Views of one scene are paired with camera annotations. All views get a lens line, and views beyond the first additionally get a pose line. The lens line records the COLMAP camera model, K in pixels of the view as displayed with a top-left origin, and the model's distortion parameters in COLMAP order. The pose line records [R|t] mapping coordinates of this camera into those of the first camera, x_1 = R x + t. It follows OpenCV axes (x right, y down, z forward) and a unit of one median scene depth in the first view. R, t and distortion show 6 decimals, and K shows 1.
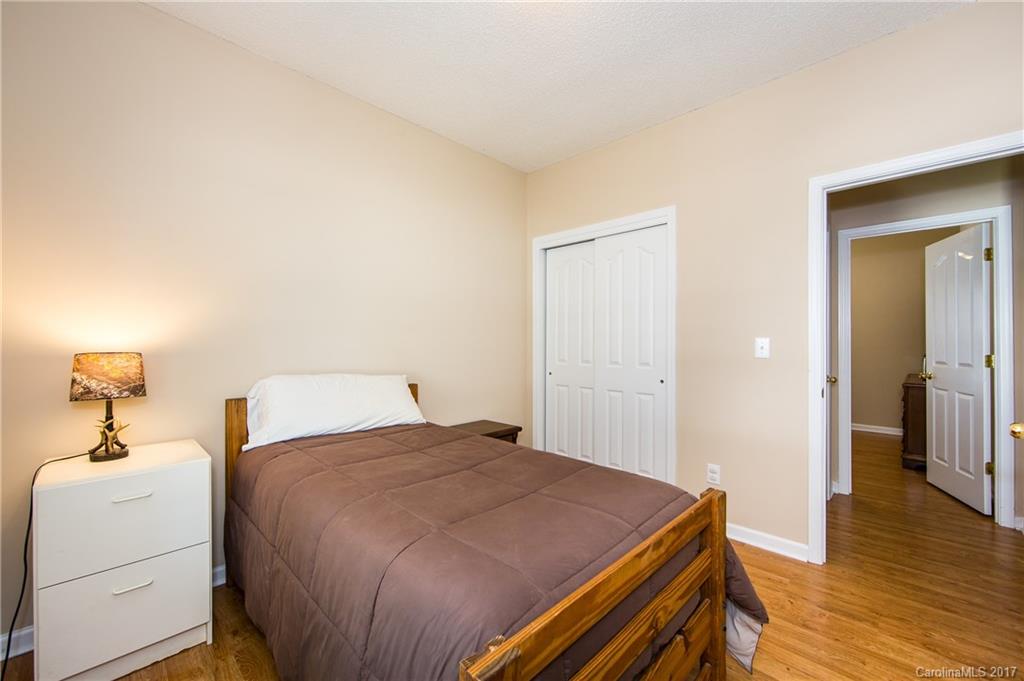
lens RADIAL K [[408.9, 0, 512.0], [0, 408.9, 340.5], [0, 0, 1]] dist [0.000974, 0.000018]
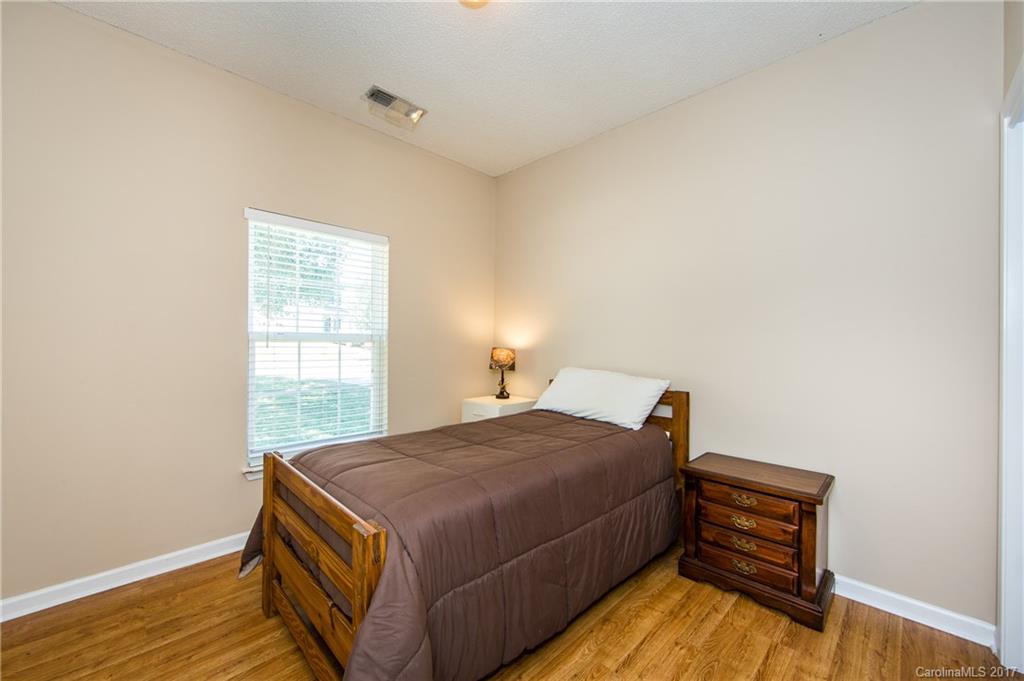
lens RADIAL K [[408.9, 0, 512.0], [0, 408.9, 340.5], [0, 0, 1]] dist [0.000974, 0.000018]
pose [[-0.003536, 0.004321, -0.999984, 1.063914], [0.000493, 0.999991, 0.004320, -0.016184], [0.999994, -0.000478, -0.003538, 1.028221]]
